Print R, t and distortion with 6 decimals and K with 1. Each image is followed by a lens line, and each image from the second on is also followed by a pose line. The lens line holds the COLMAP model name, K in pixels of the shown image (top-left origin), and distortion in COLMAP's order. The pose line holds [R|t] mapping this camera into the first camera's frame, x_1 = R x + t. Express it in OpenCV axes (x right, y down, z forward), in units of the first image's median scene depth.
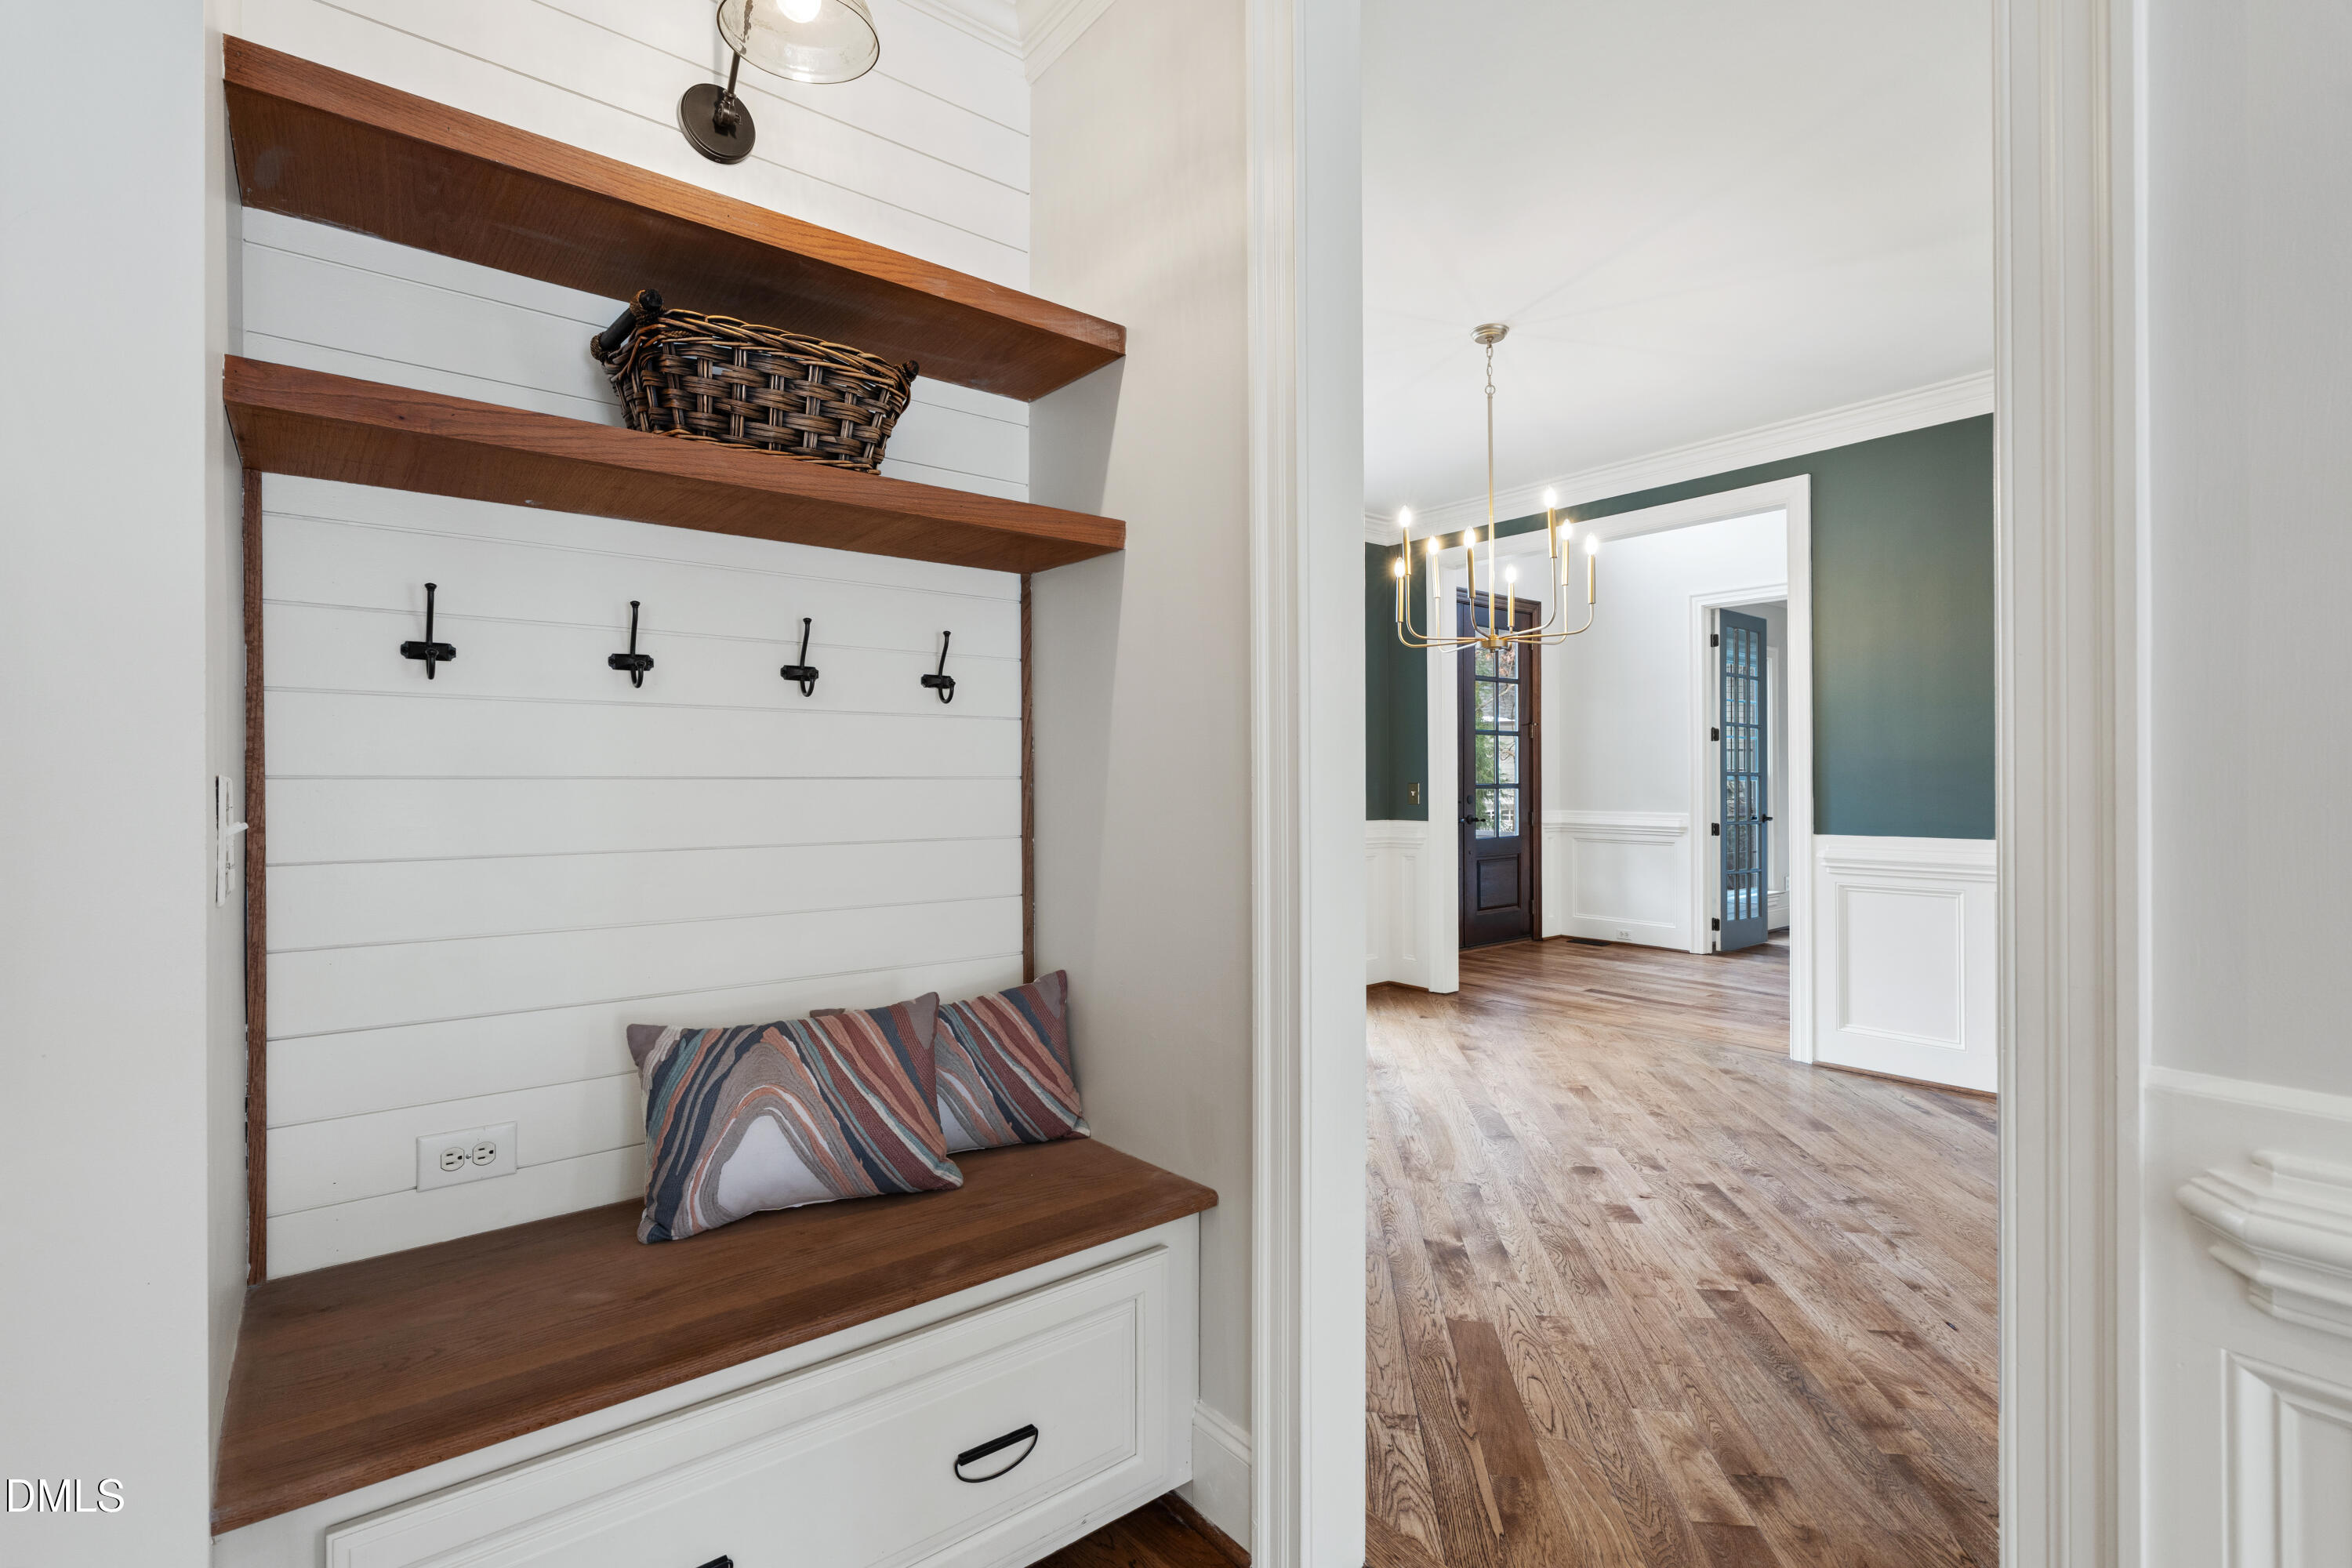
lens RADIAL K [[1072.8, 0, 1176.6], [0, 1072.8, 787.6], [0, 0, 1]] dist [0.000975, 0.000206]
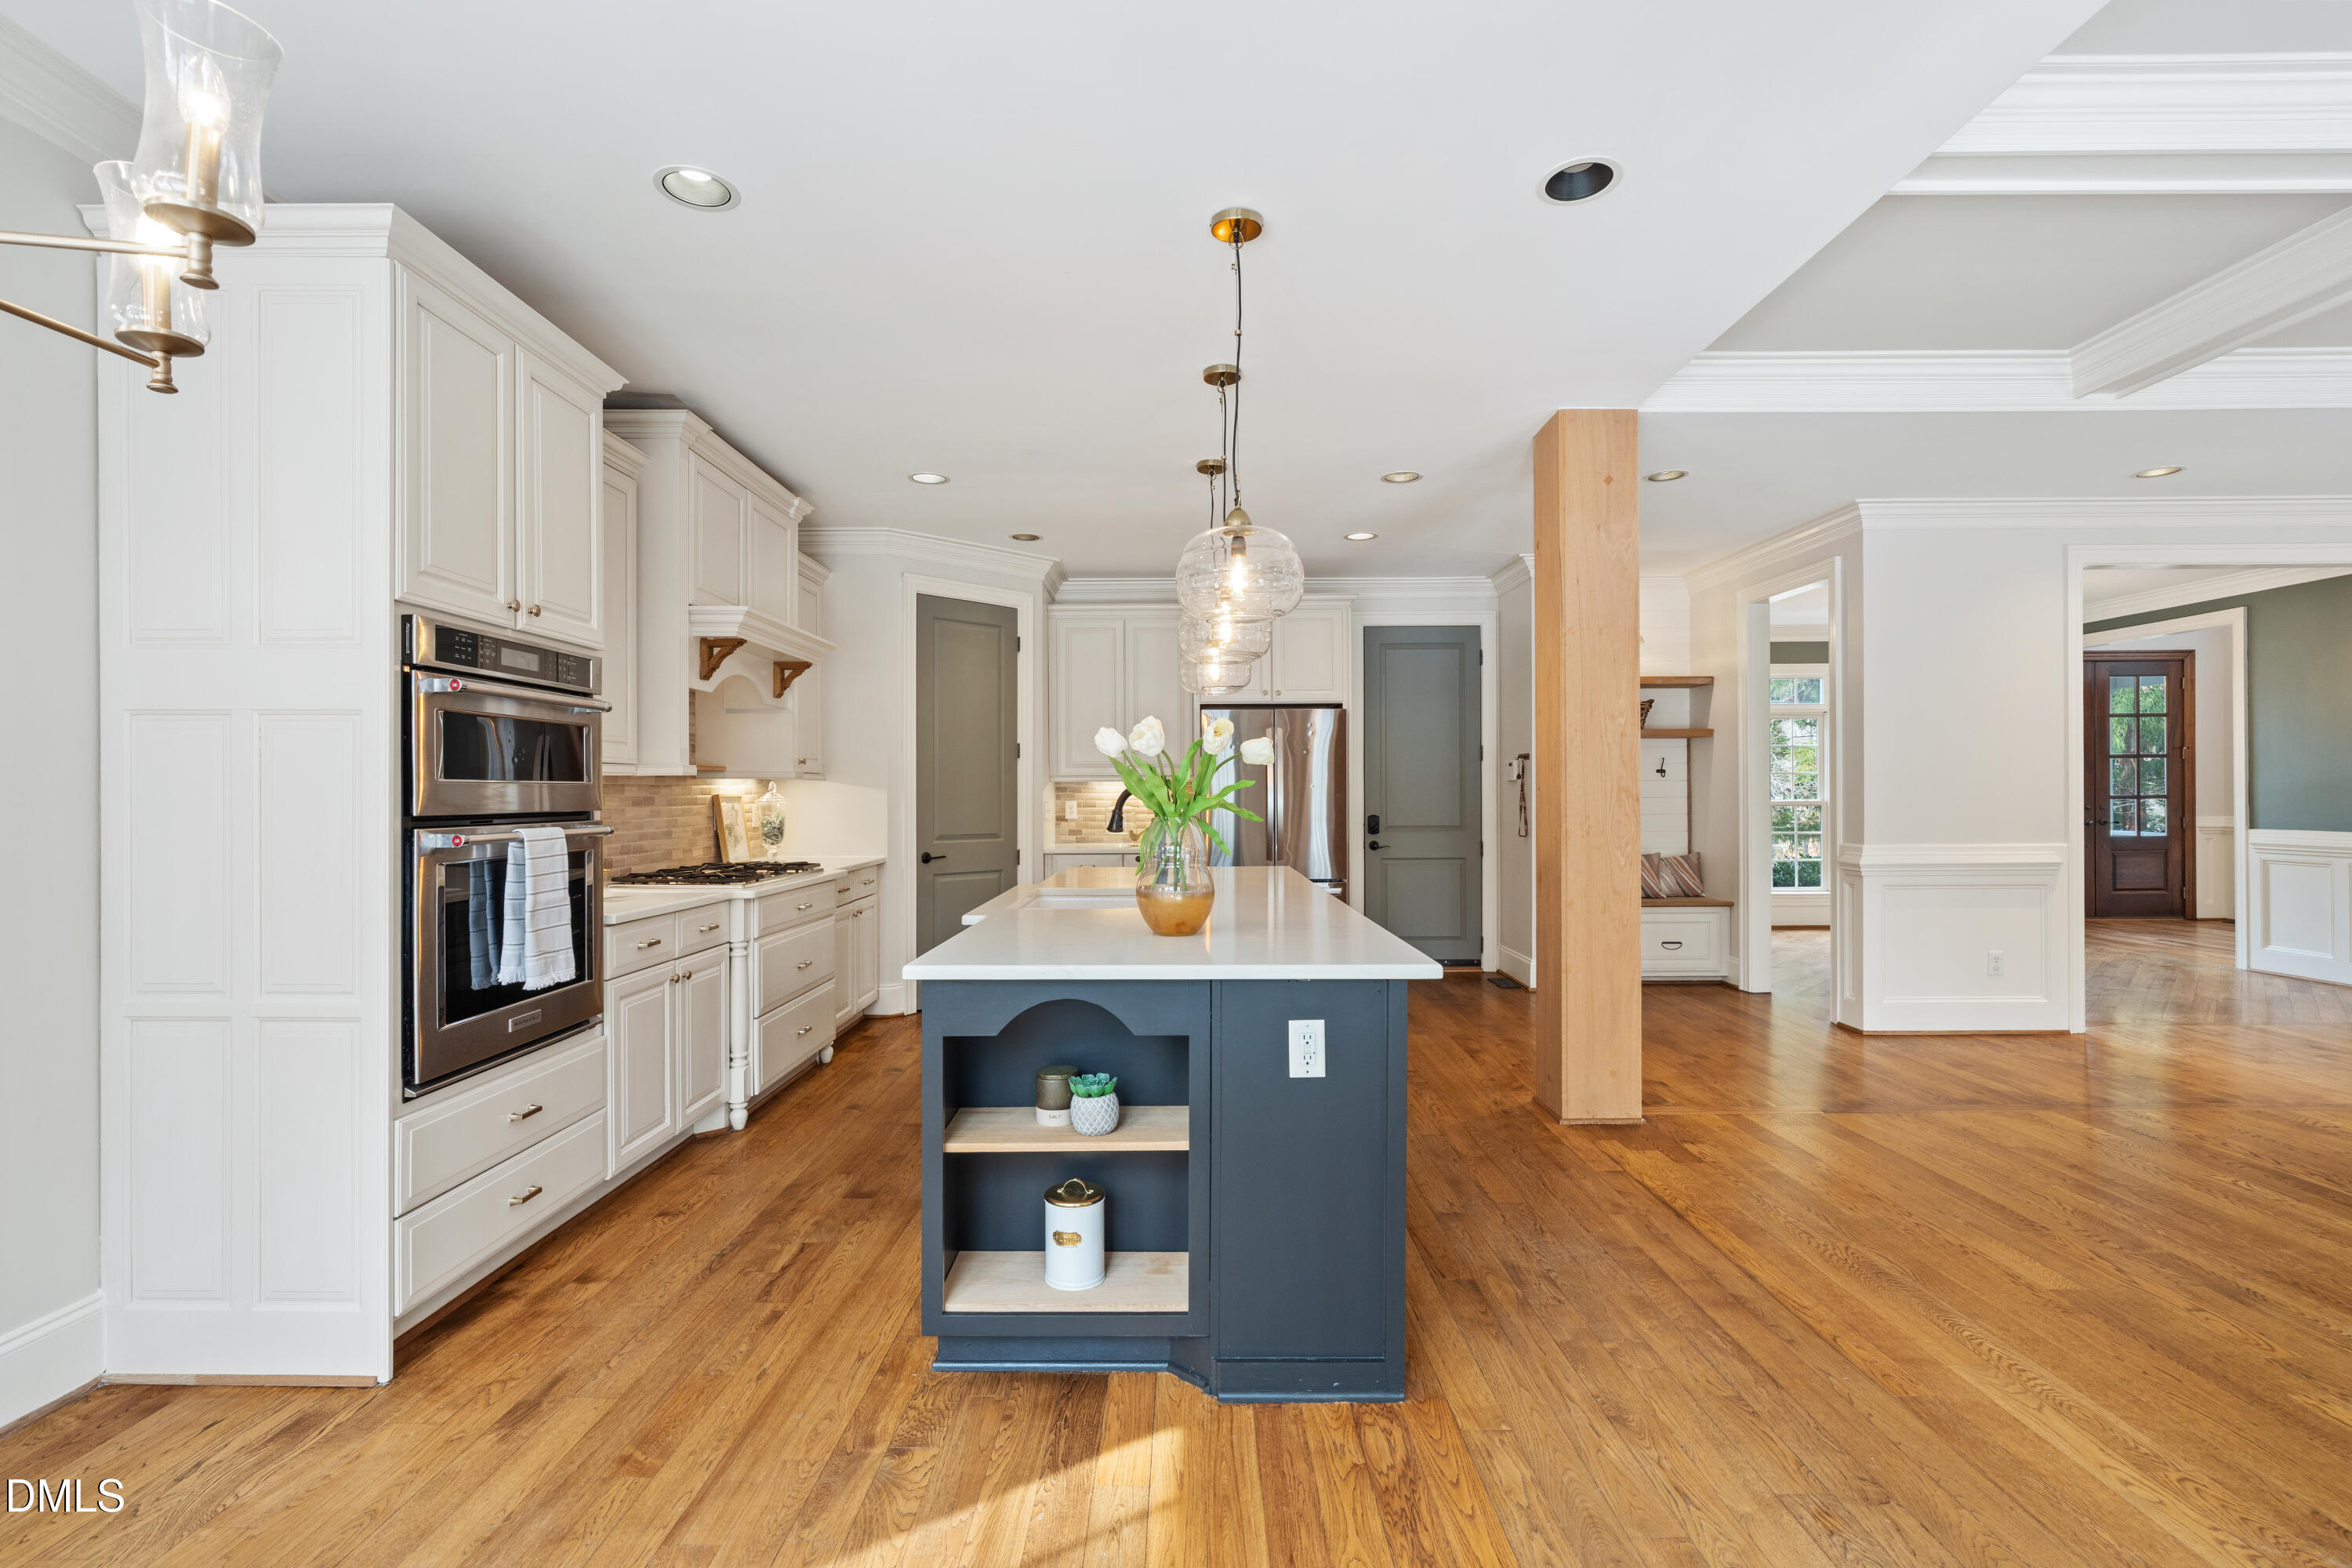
lens RADIAL K [[1072.8, 0, 1175.1], [0, 1072.8, 793.1], [0, 0, 1]] dist [0.000975, 0.000206]
pose [[0.781360, 0.001730, -0.624079, 0.340151], [-0.001333, 0.999999, 0.001102, -0.009686], [0.624080, -0.000029, 0.781361, -1.286297]]
